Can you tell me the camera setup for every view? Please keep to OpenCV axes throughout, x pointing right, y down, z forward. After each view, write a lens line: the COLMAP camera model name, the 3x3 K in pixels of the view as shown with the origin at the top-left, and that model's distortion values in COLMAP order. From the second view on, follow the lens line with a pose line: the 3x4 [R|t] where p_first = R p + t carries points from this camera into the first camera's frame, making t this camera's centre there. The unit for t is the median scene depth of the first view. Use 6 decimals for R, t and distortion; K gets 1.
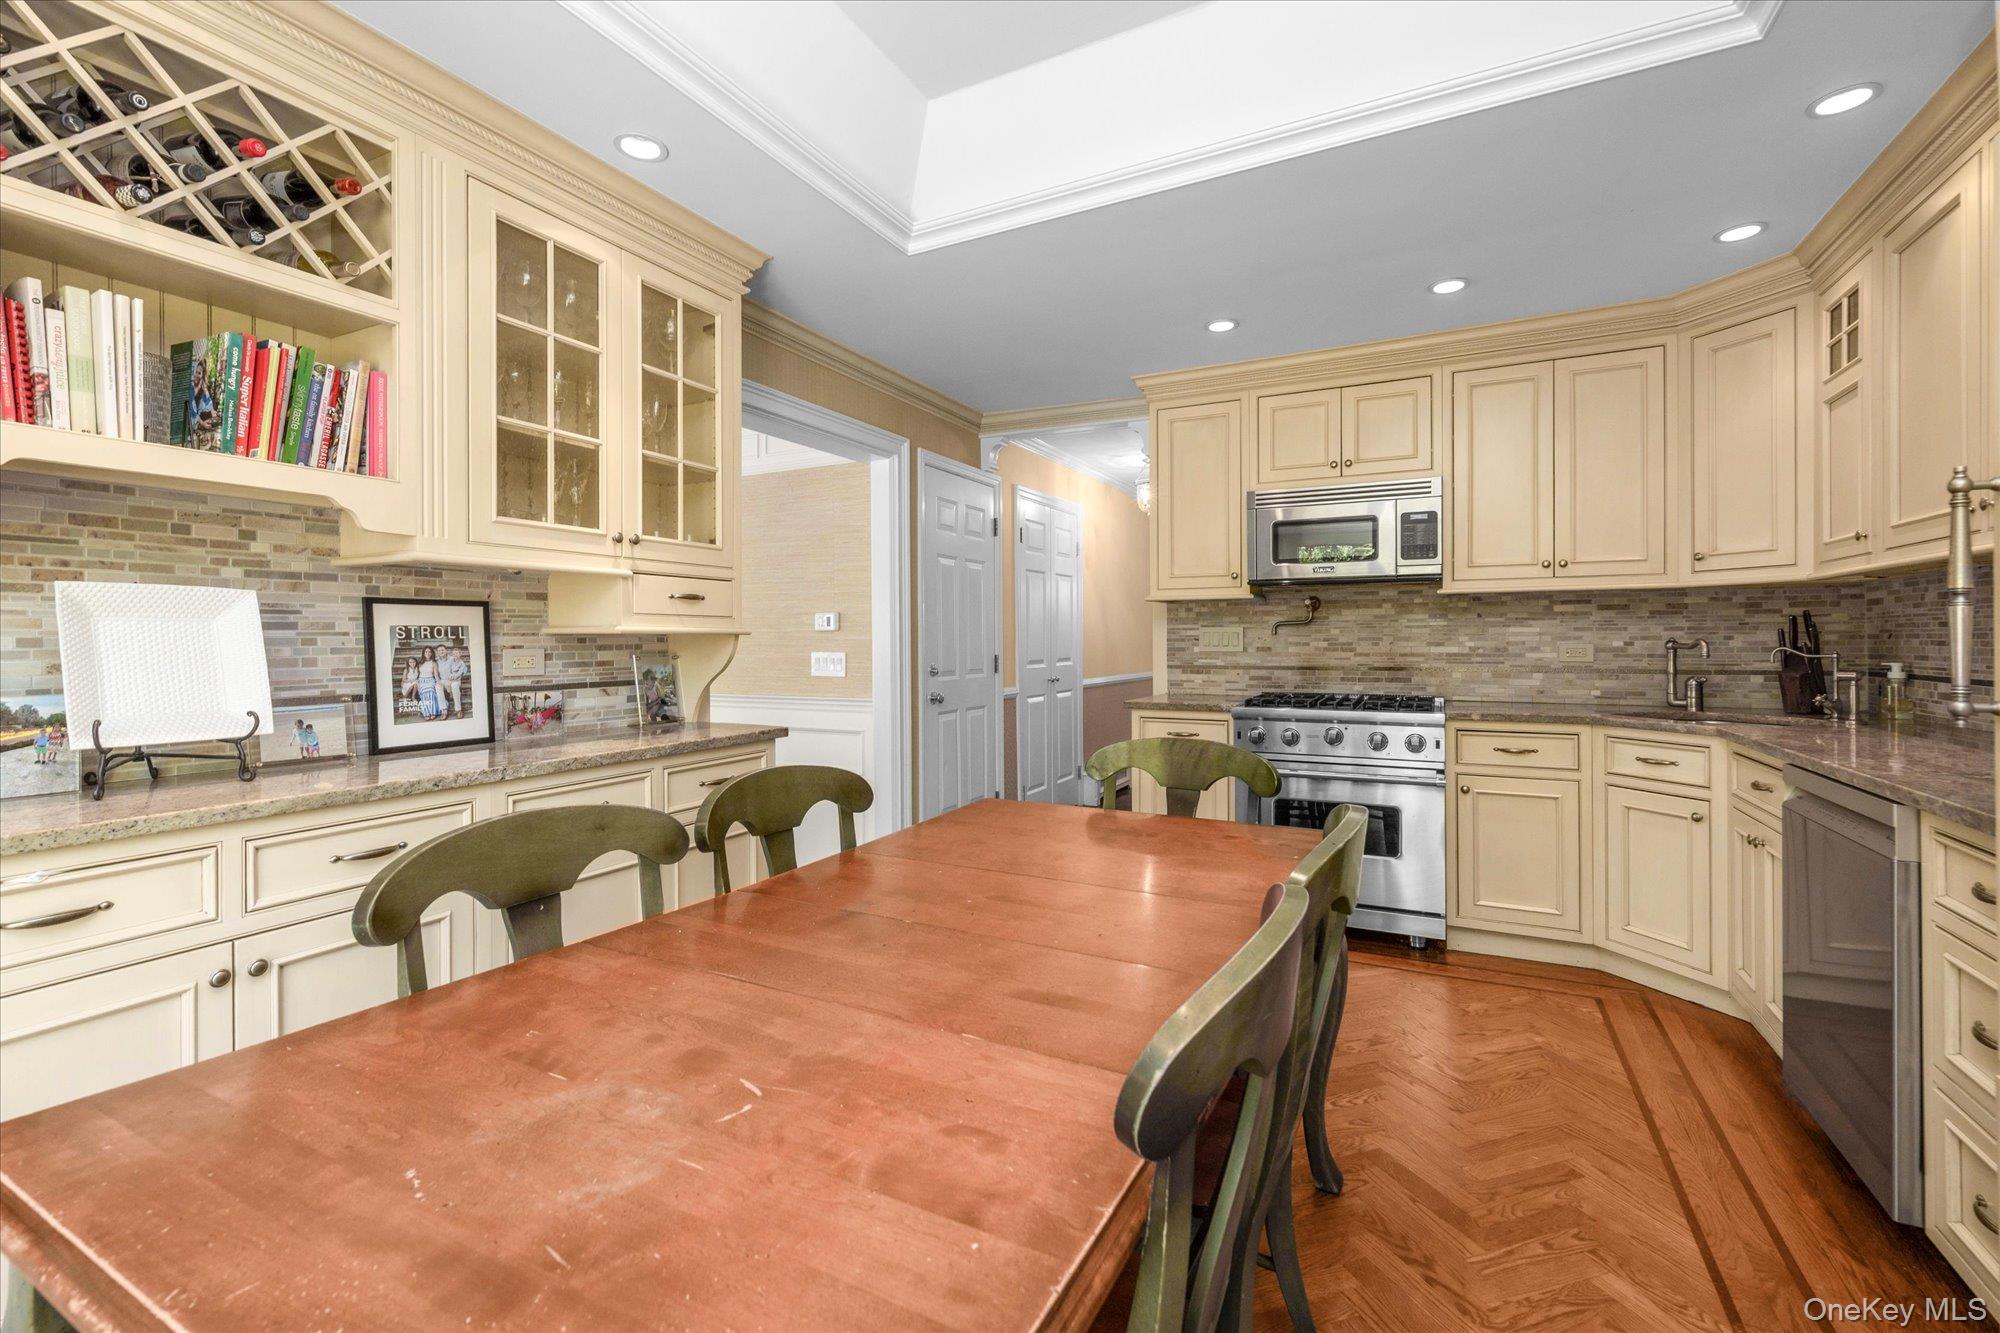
lens RADIAL K [[873.0, 0, 1018.6], [0, 873.0, 646.8], [0, 0, 1]] dist [-0.000342, 0.000471]
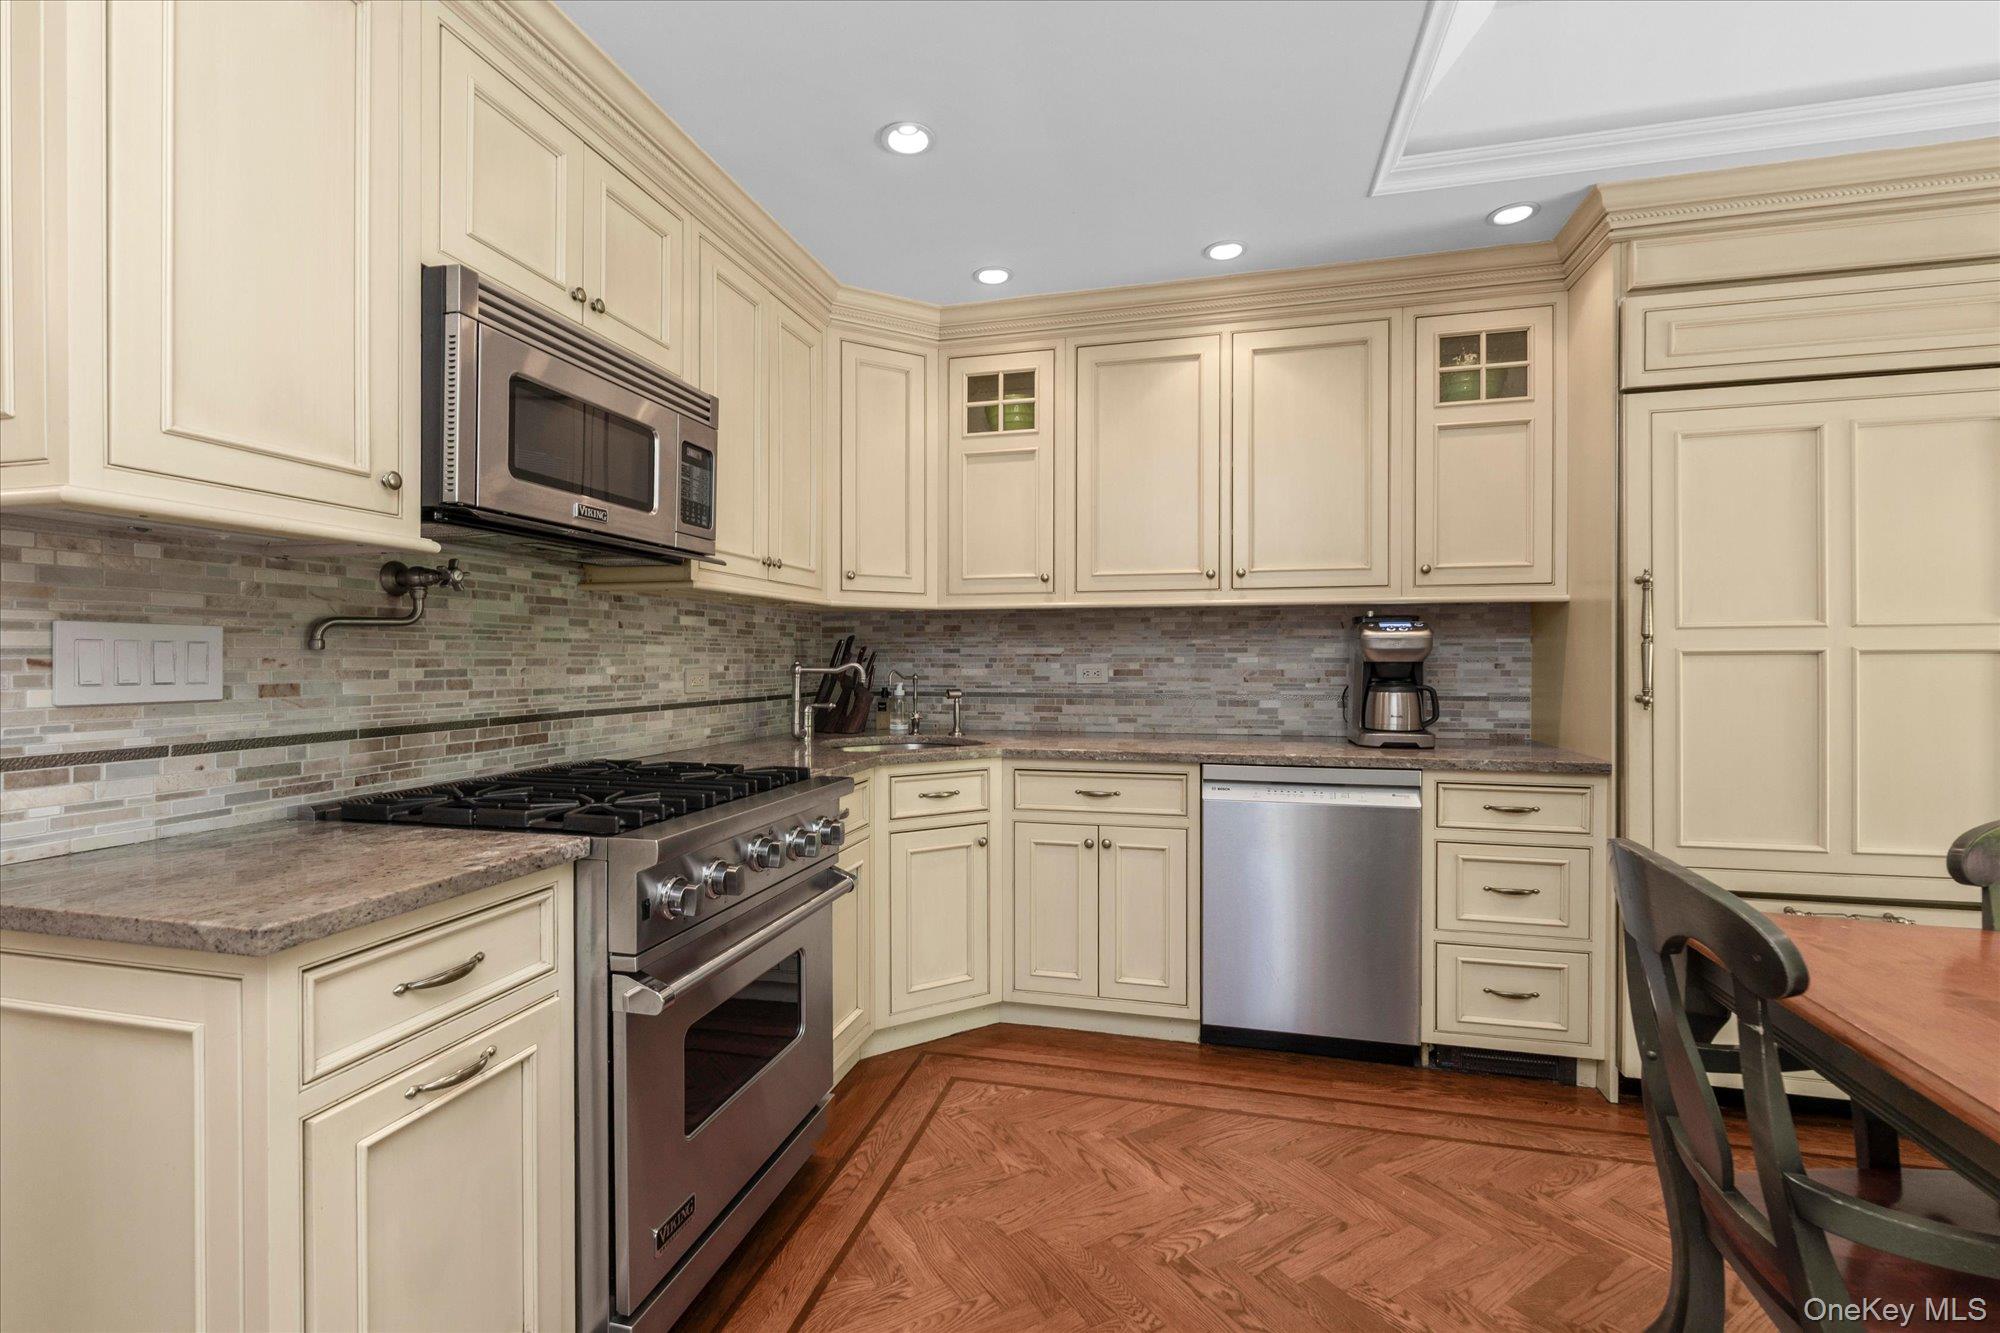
lens RADIAL K [[873.0, 0, 989.1], [0, 873.0, 664.7], [0, 0, 1]] dist [-0.000342, 0.000471]
pose [[-0.191383, -0.001697, 0.981514, -0.150668], [0.008578, 0.999957, 0.003402, -0.007361], [-0.981478, 0.009070, -0.191360, 0.889086]]
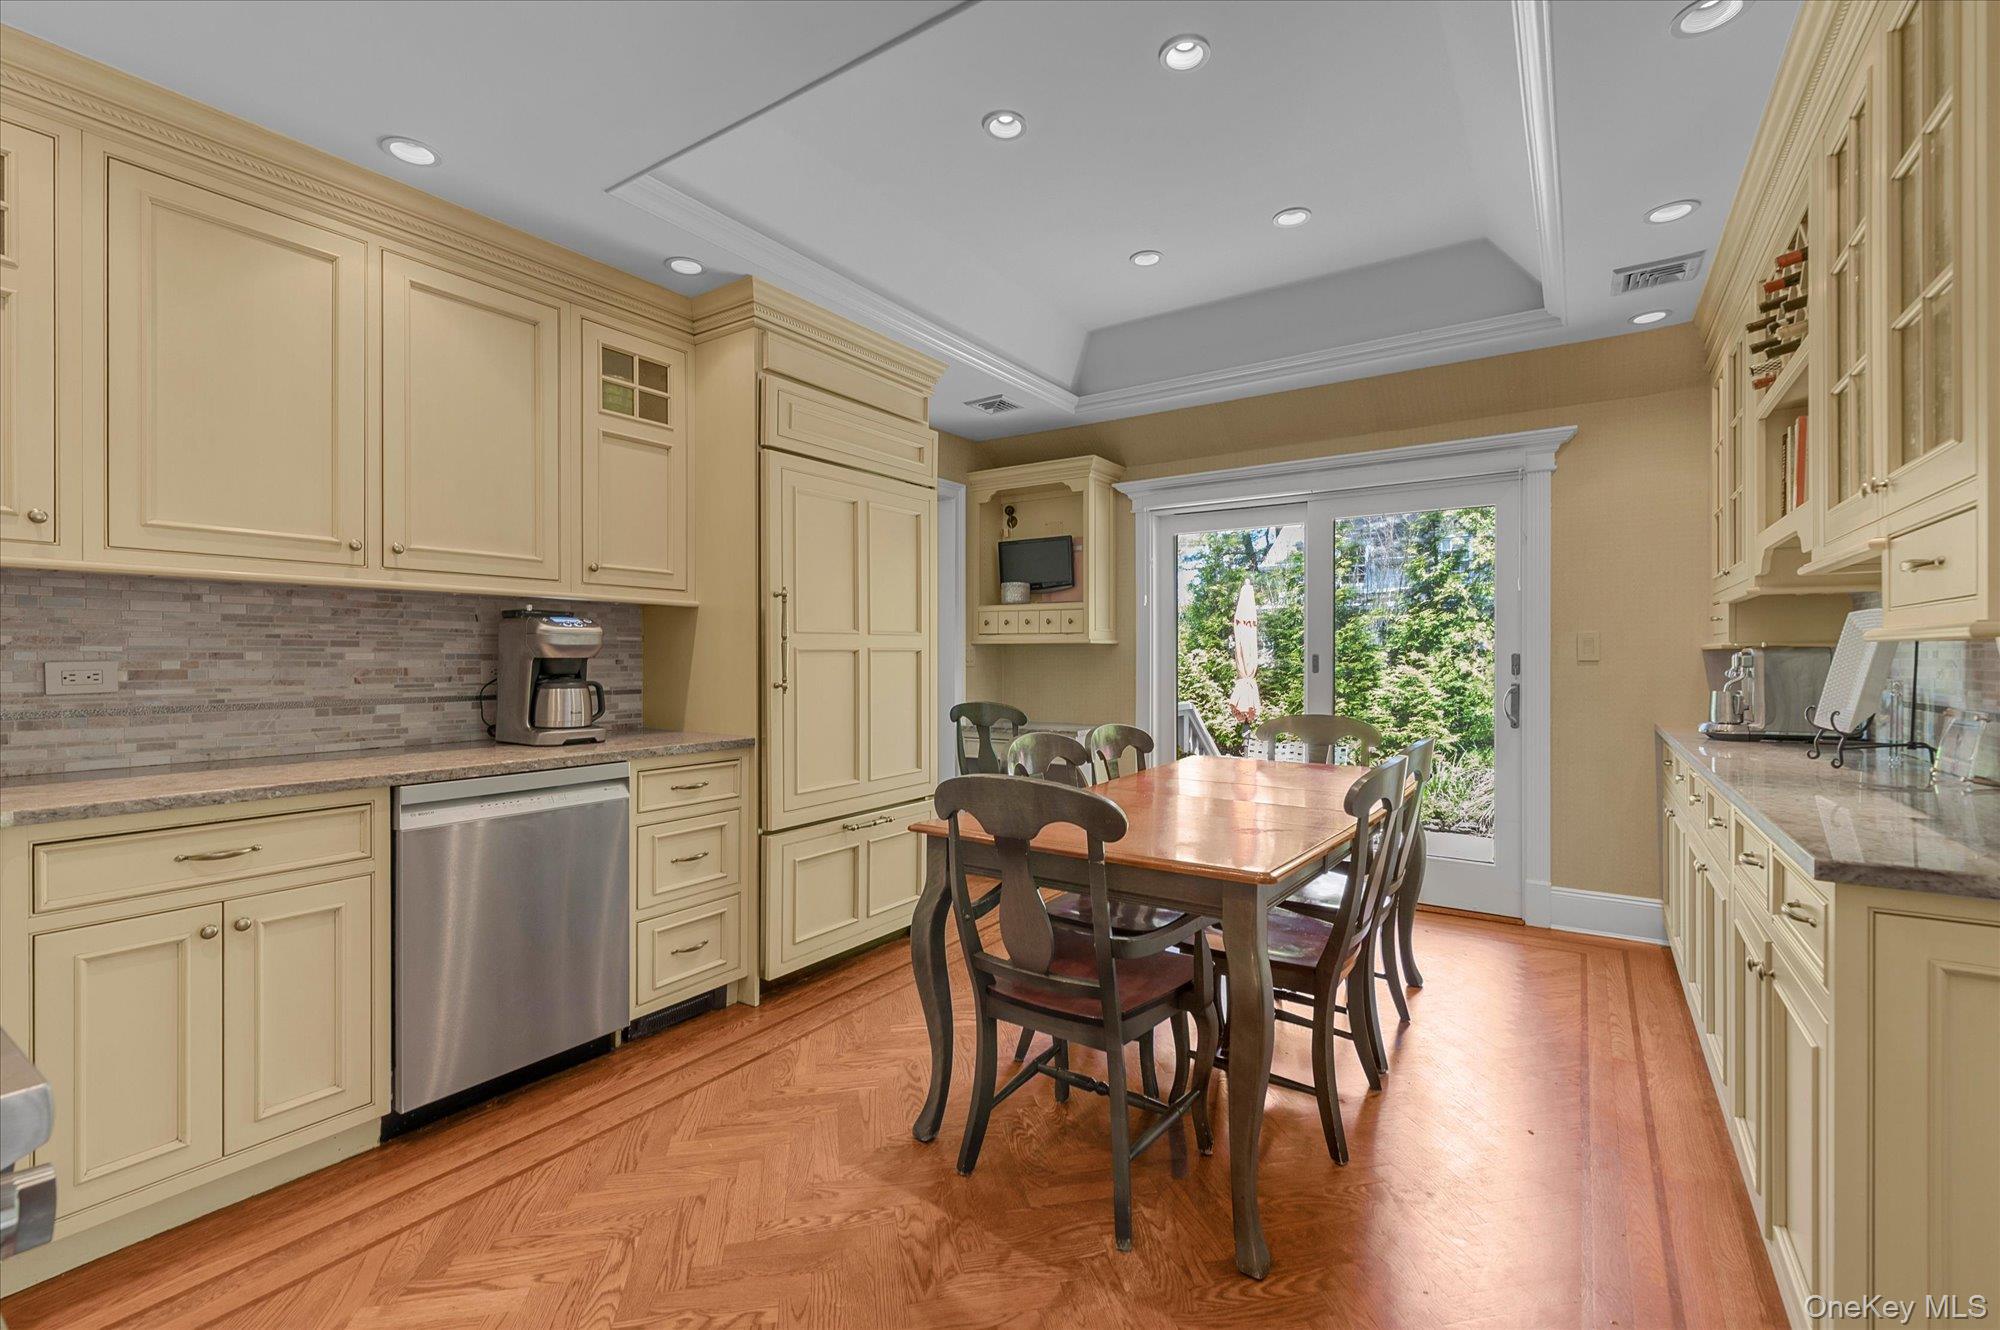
lens RADIAL K [[873.0, 0, 985.3], [0, 873.0, 659.7], [0, 0, 1]] dist [-0.000342, 0.000471]
pose [[-0.987814, 0.004150, 0.155585, 0.050875], [0.005783, 0.999933, 0.010045, -0.008121], [-0.155533, 0.010822, -0.987771, 1.081123]]
